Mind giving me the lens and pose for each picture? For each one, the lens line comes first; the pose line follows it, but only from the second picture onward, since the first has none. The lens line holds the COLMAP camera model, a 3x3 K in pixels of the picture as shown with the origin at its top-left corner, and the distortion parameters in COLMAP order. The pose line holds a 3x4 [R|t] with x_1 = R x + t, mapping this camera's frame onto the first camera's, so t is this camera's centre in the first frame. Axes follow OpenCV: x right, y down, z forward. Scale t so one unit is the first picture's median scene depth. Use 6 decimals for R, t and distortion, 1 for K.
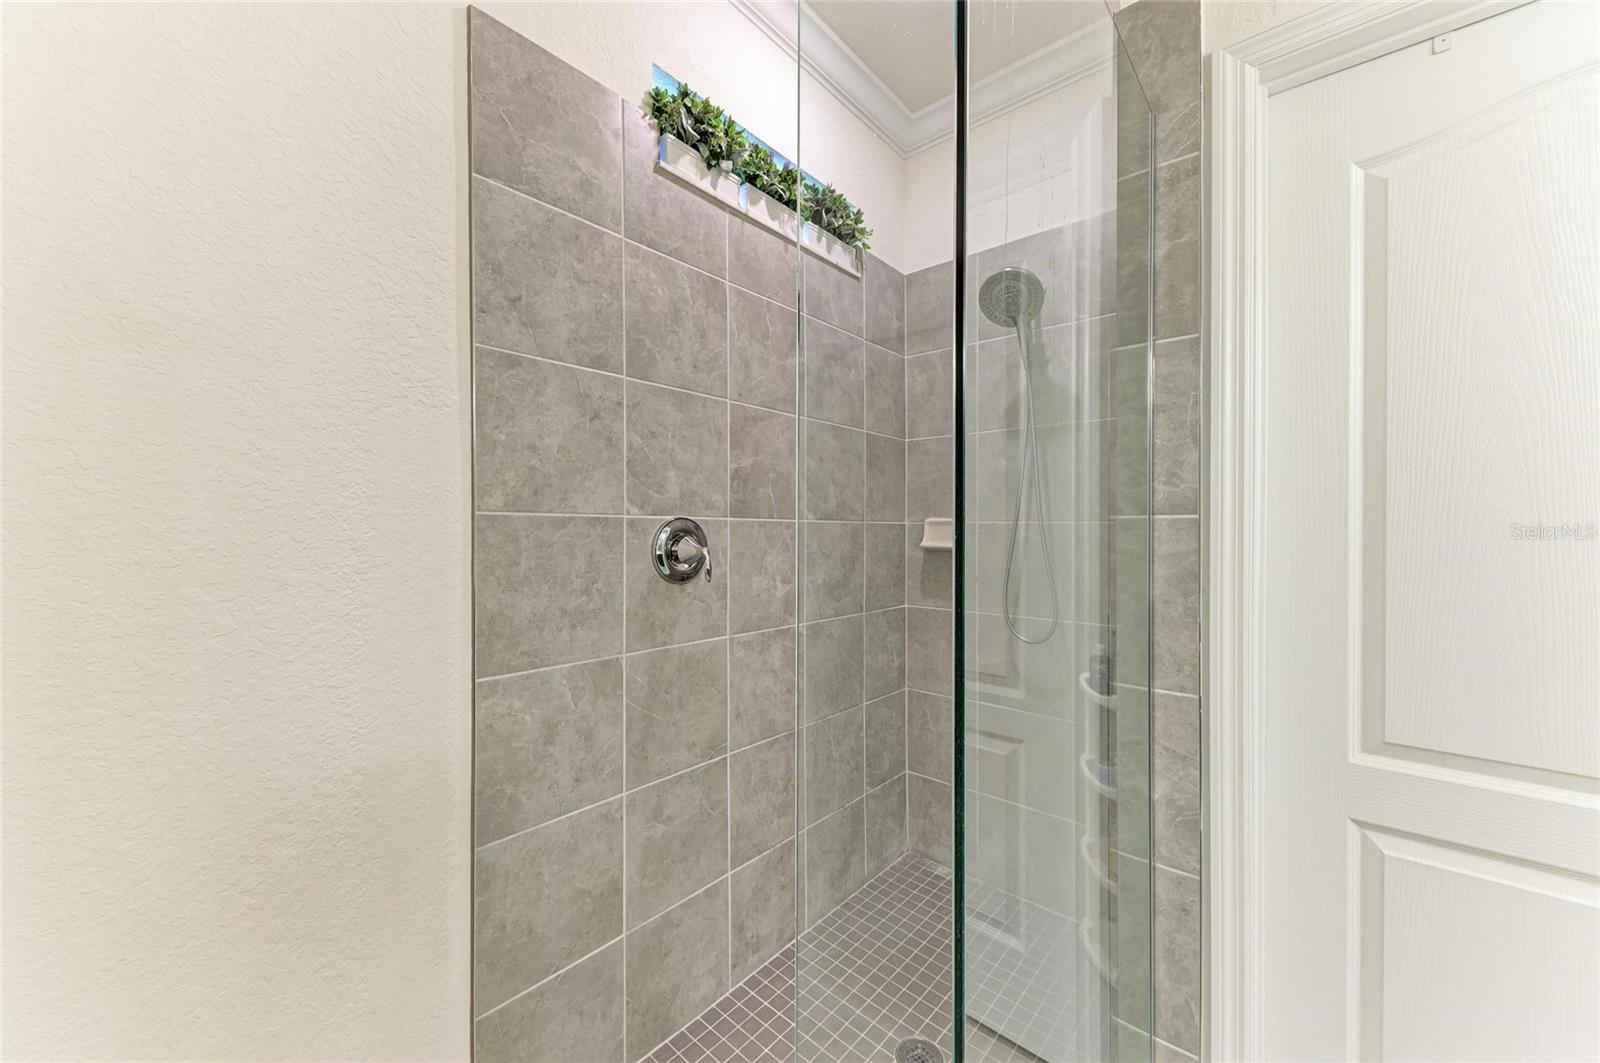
lens RADIAL K [[597.8, 0, 802.9], [0, 597.8, 533.5], [0, 0, 1]] dist [0.010144, -0.000523]
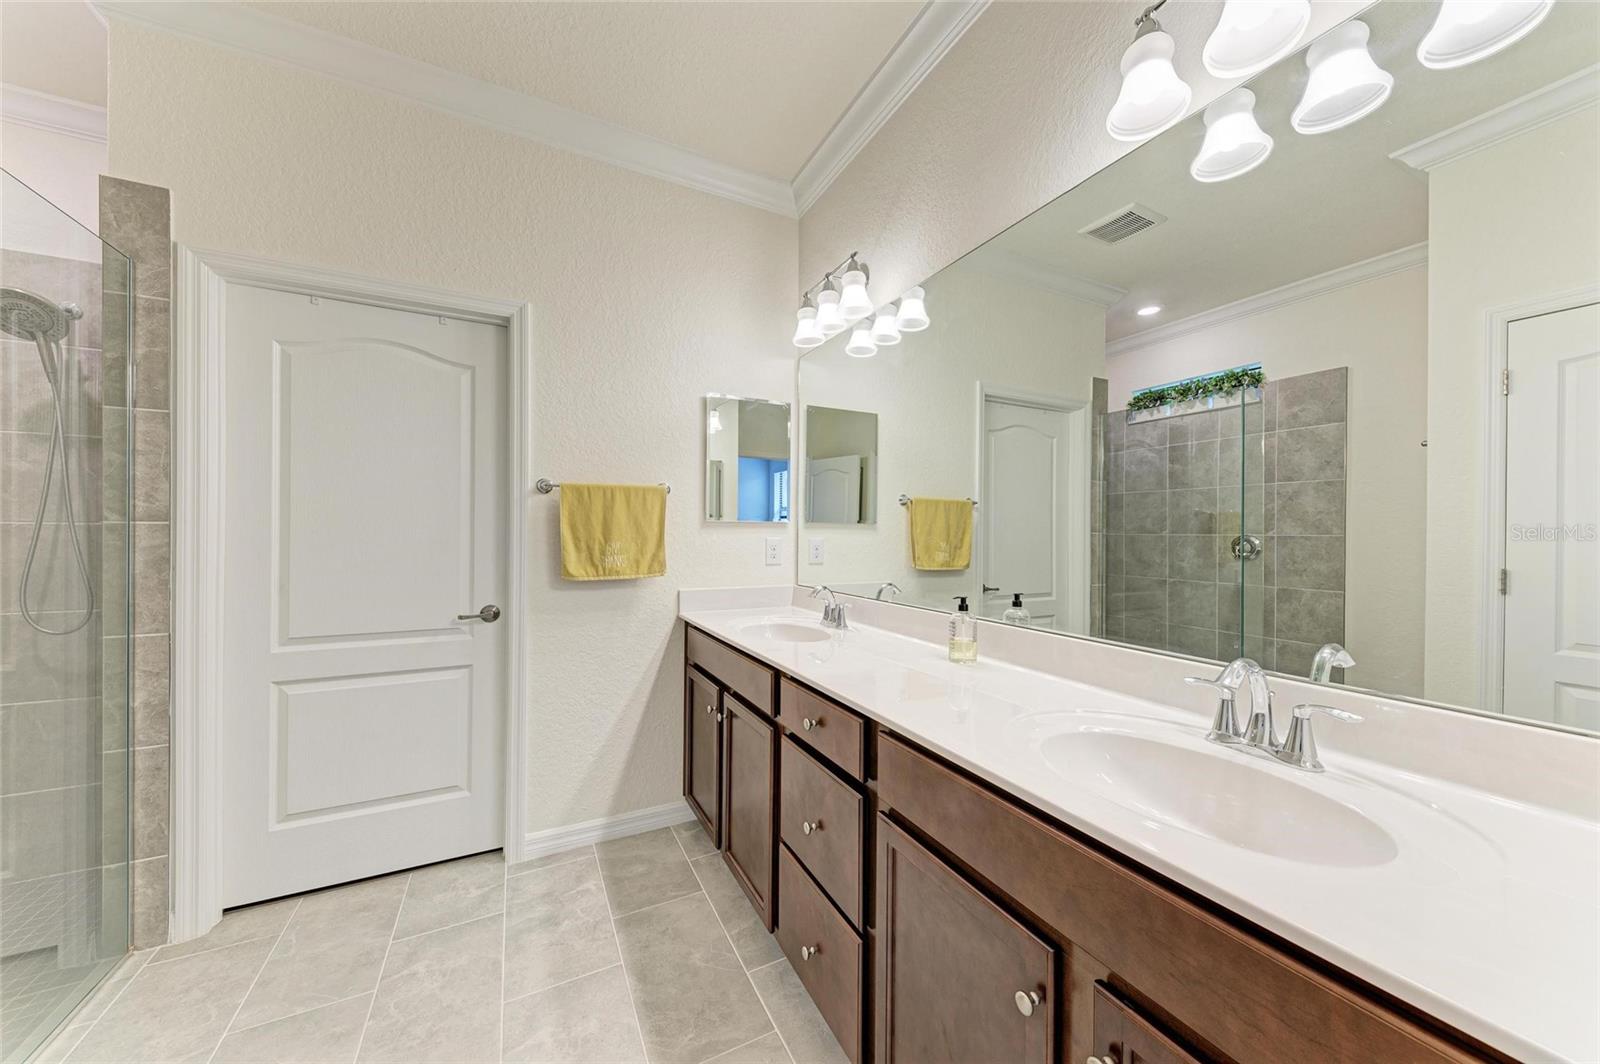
lens RADIAL K [[565.7, 0, 807.6], [0, 565.7, 531.5], [0, 0, 1]] dist [0.009676, -0.003556]
pose [[0.376445, 0.000601, 0.926439, -0.117740], [0.002061, 0.999997, -0.001487, 0.000456], [-0.926437, 0.002469, 0.376442, -1.166184]]
